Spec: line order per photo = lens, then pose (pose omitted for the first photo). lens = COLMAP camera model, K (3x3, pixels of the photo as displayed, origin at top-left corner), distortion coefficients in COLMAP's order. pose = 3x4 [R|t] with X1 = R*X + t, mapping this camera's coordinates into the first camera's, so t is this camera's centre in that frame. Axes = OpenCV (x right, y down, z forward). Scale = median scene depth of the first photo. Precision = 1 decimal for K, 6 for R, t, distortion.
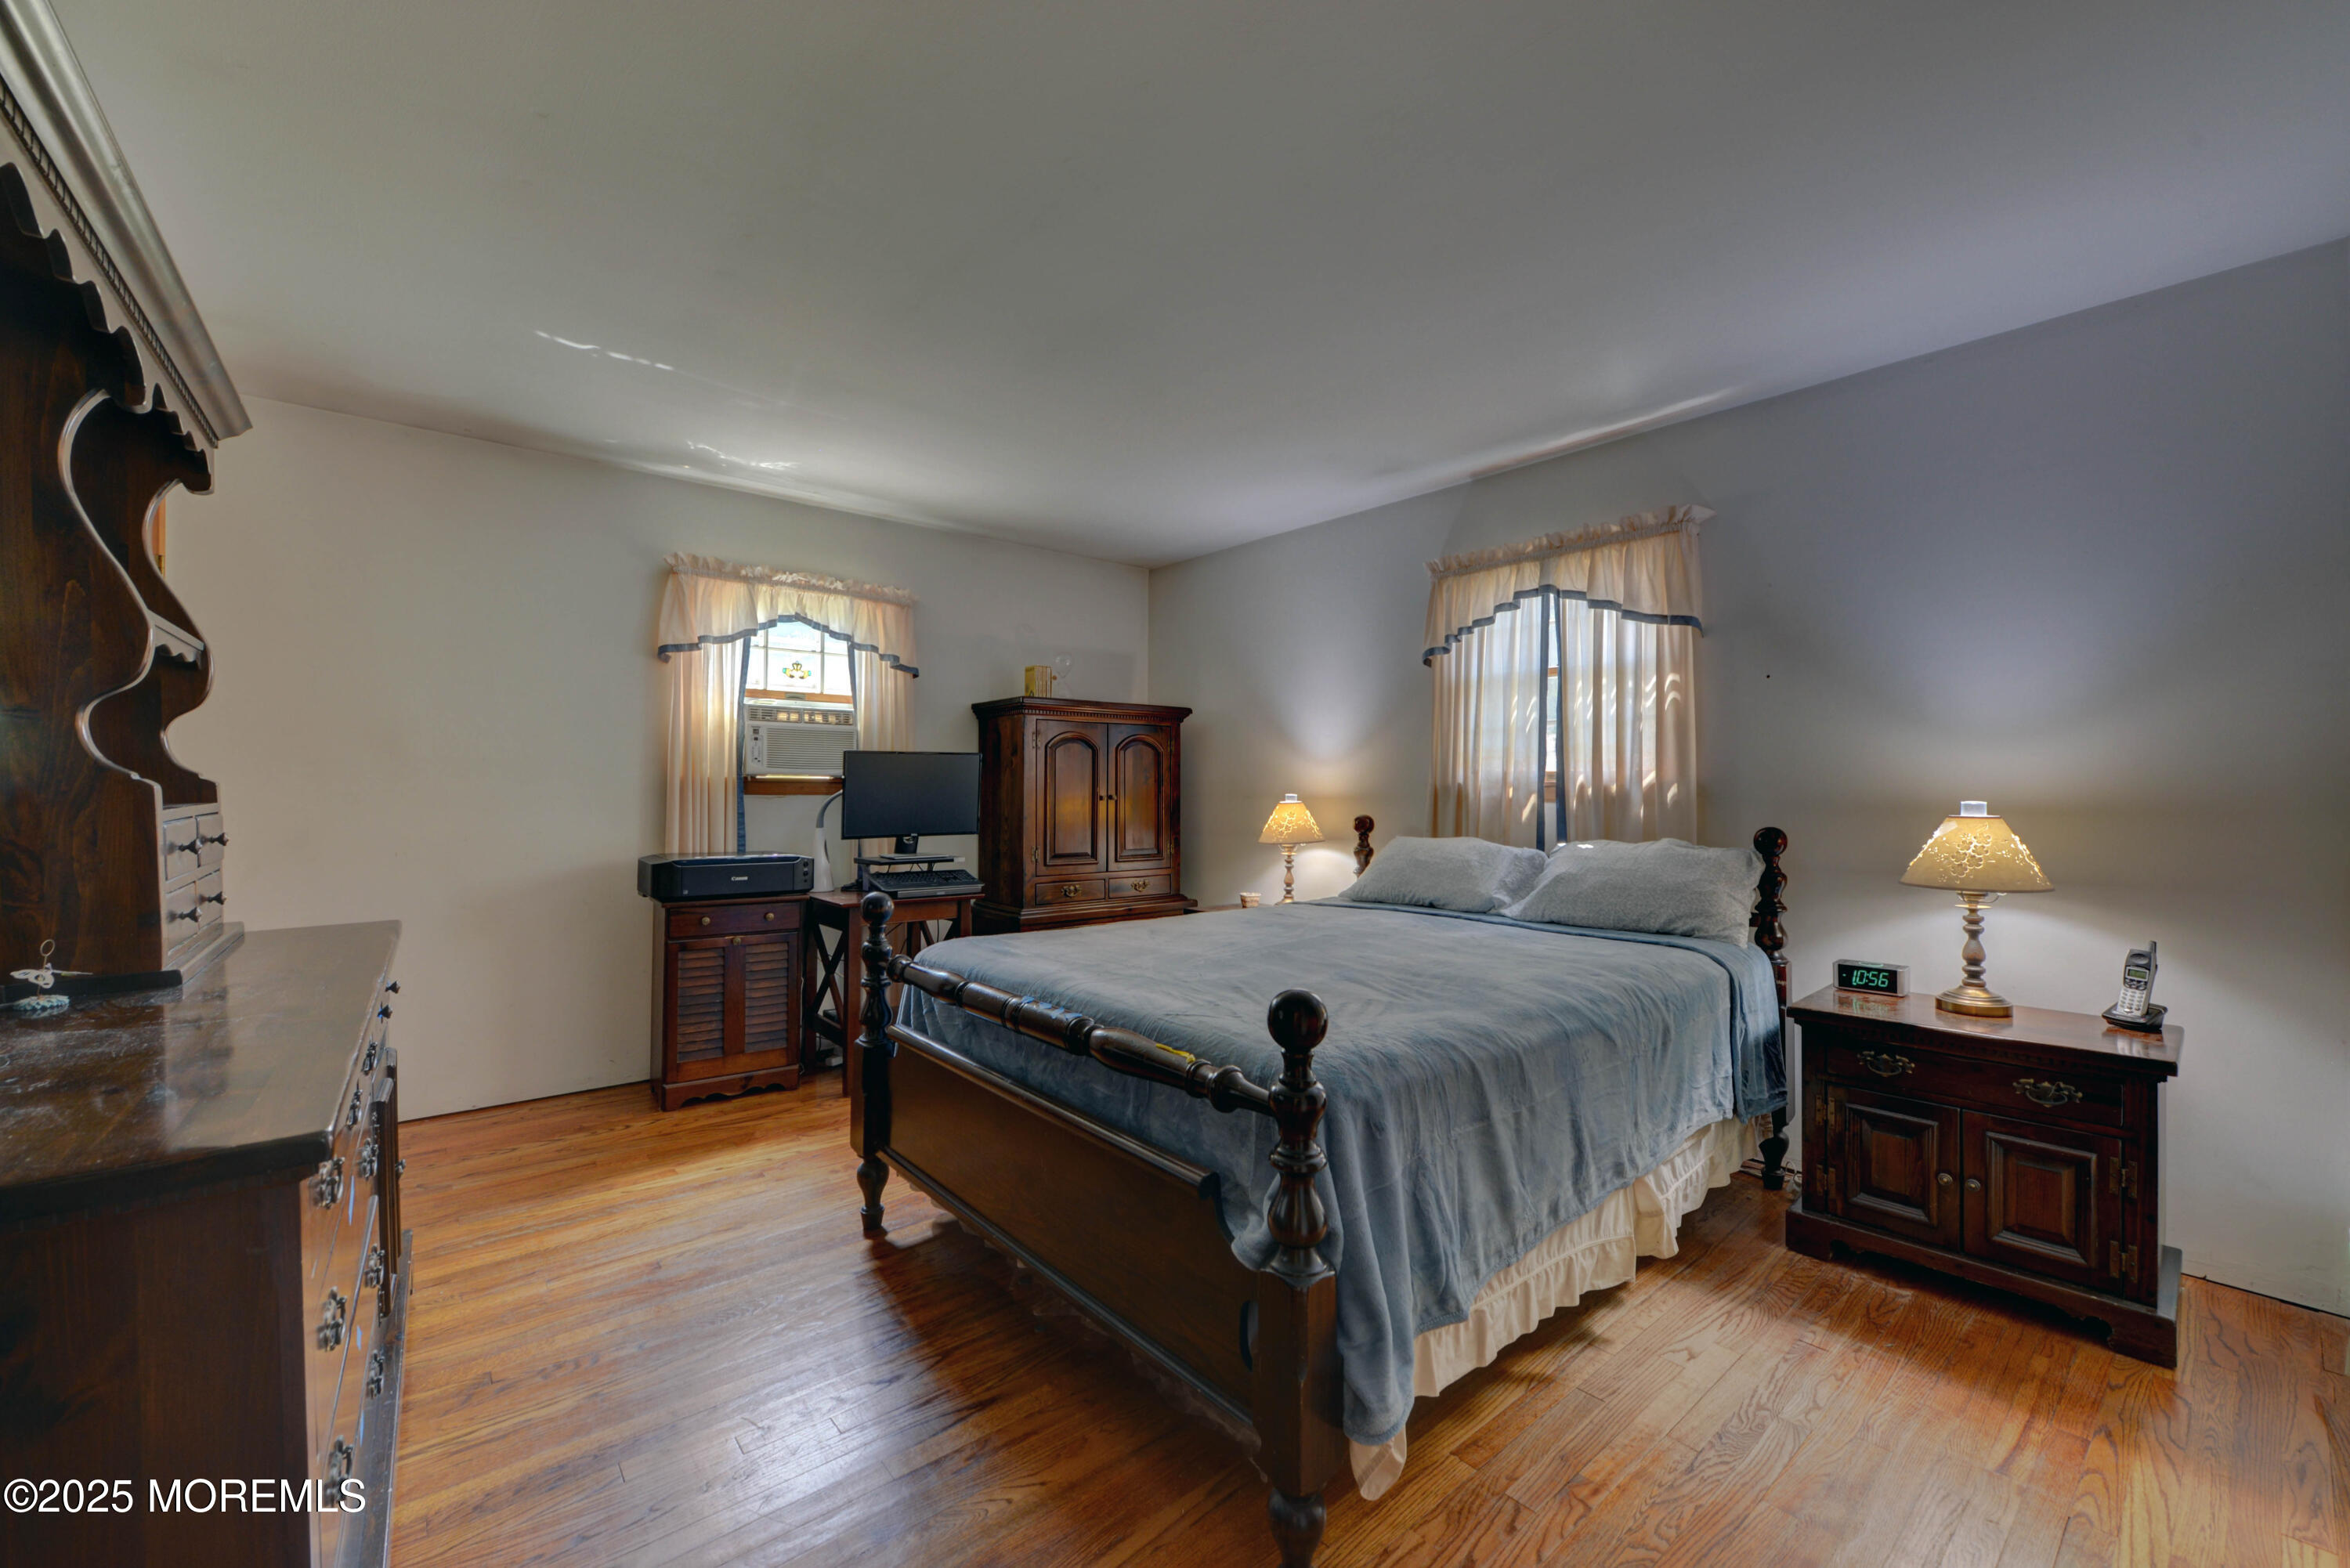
lens RADIAL K [[935.0, 0, 1170.4], [0, 935.0, 789.2], [0, 0, 1]] dist [-0.006326, -0.000528]
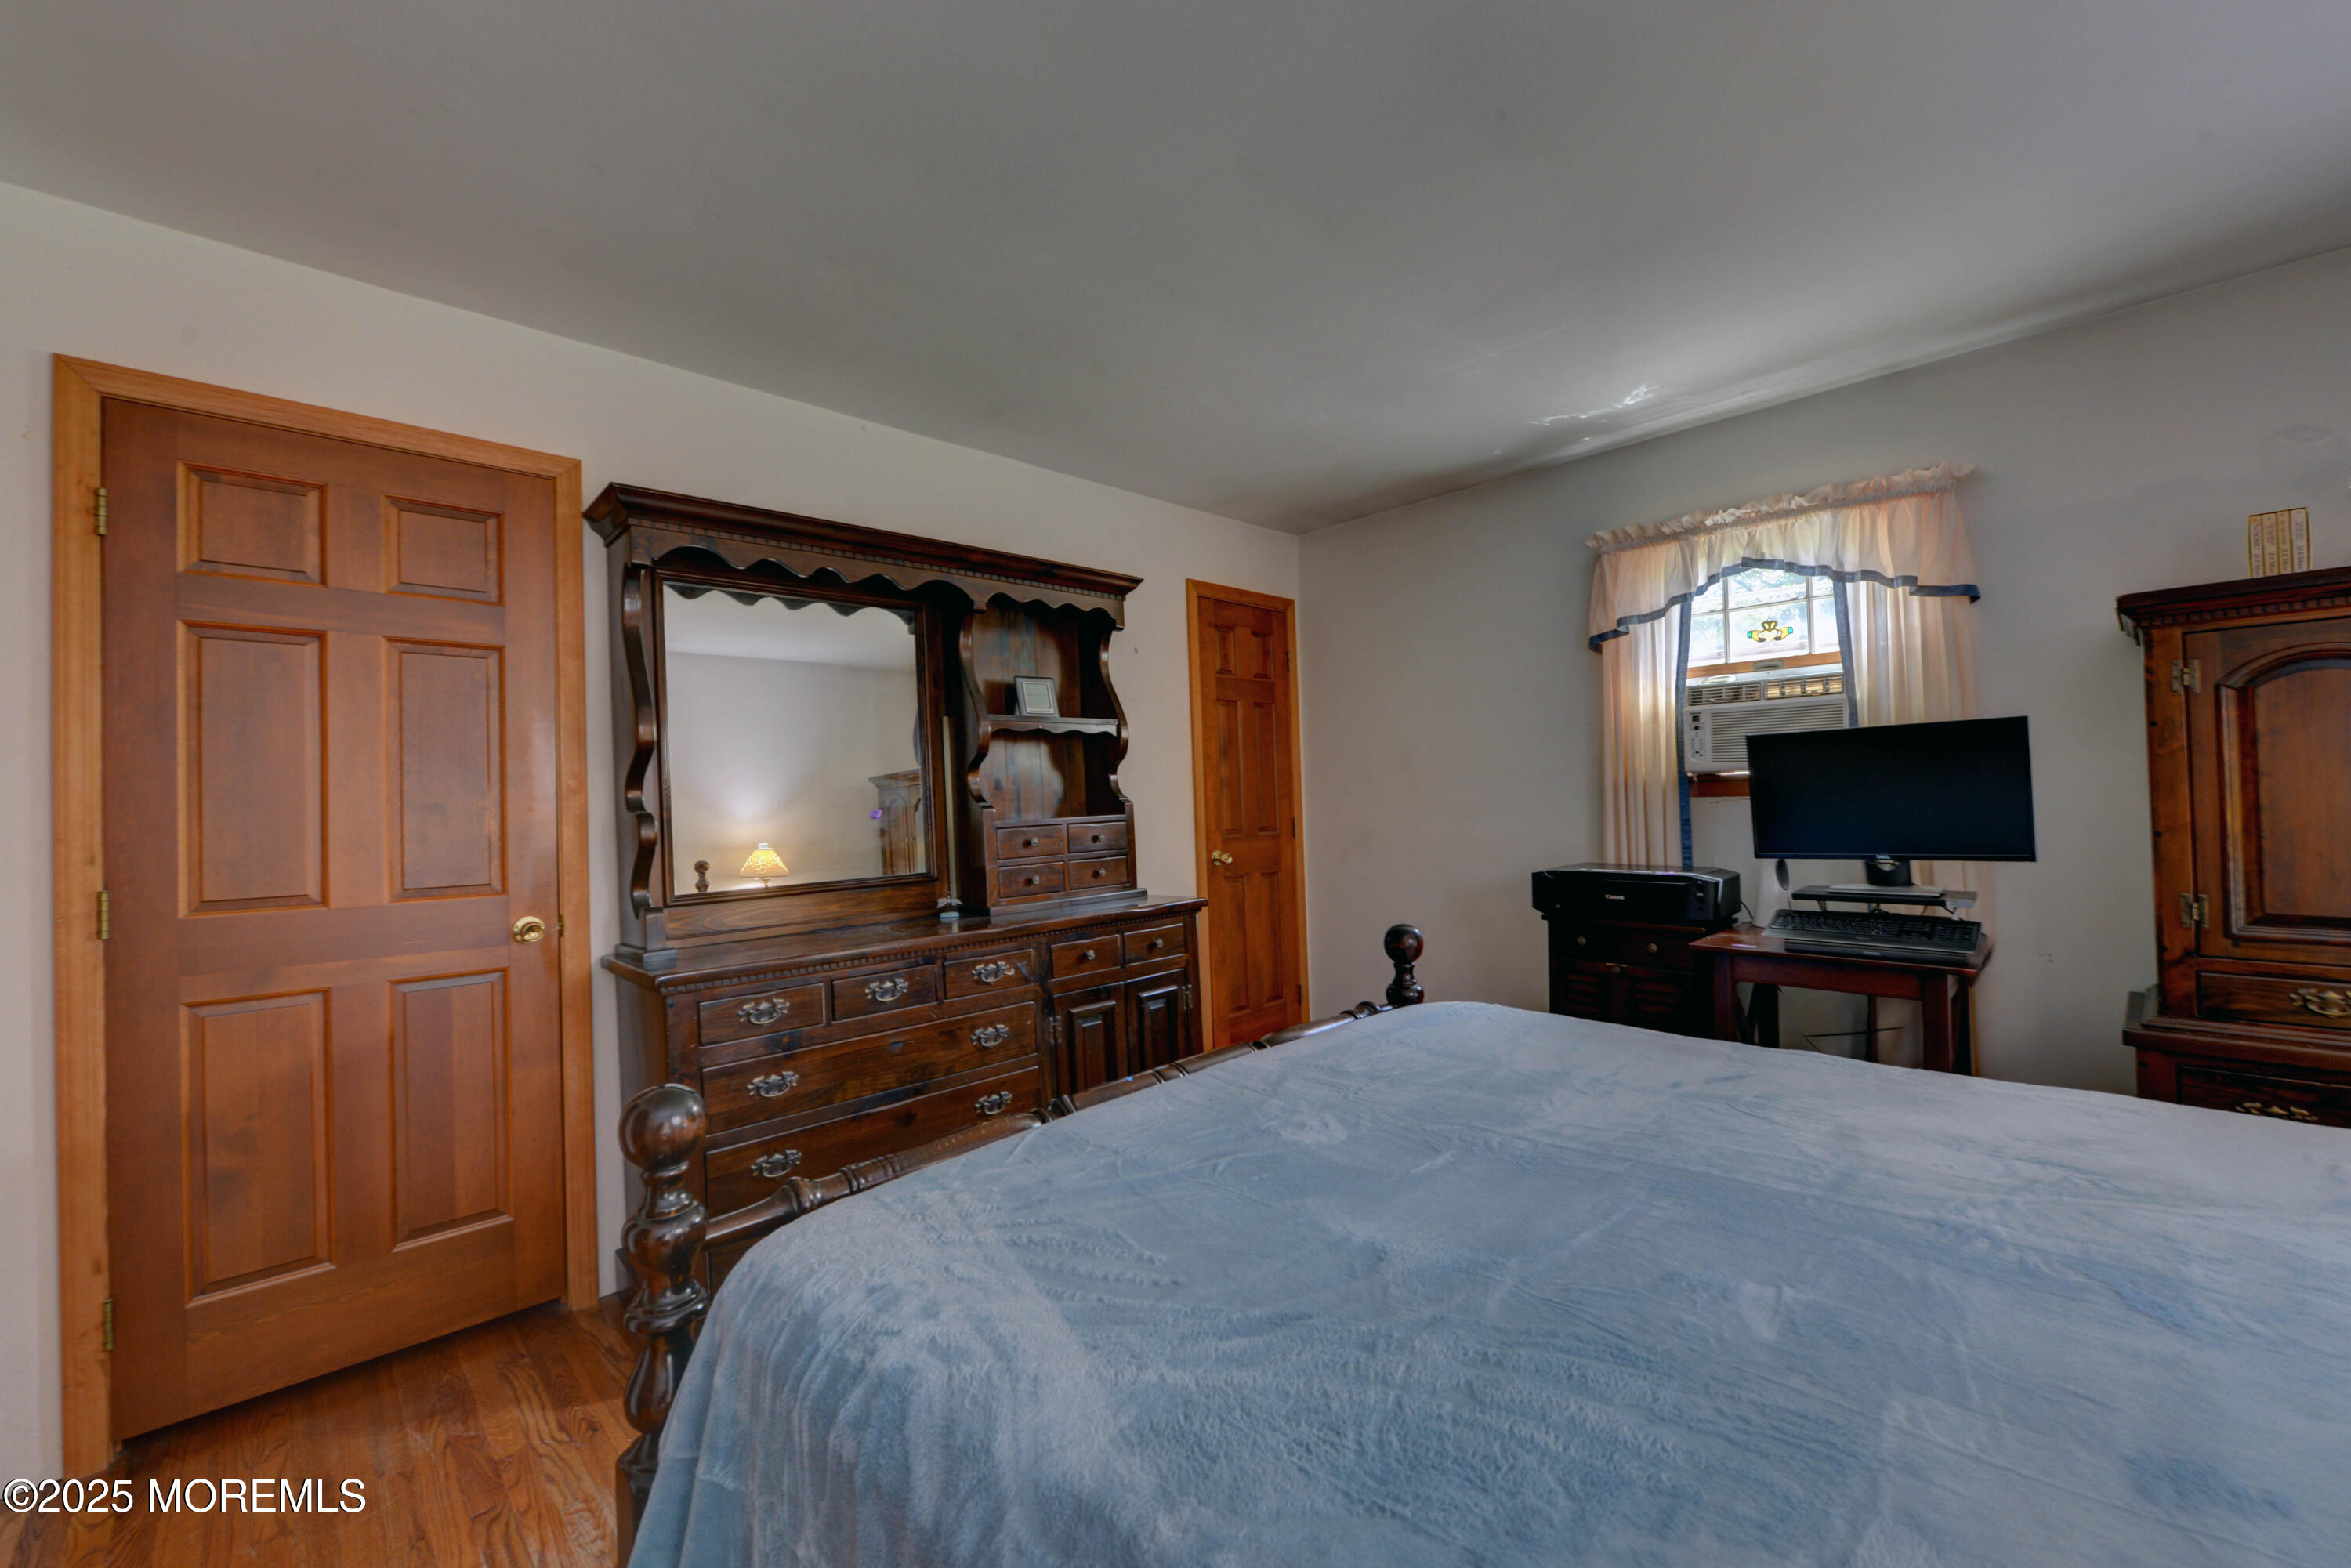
lens RADIAL K [[935.4, 0, 1179.2], [0, 935.4, 791.1], [0, 0, 1]] dist [-0.006326, -0.000528]
pose [[0.091651, -0.017239, -0.995642, 0.319625], [0.032139, 0.999380, -0.014345, -0.002010], [0.995272, -0.030684, 0.092148, 0.472899]]
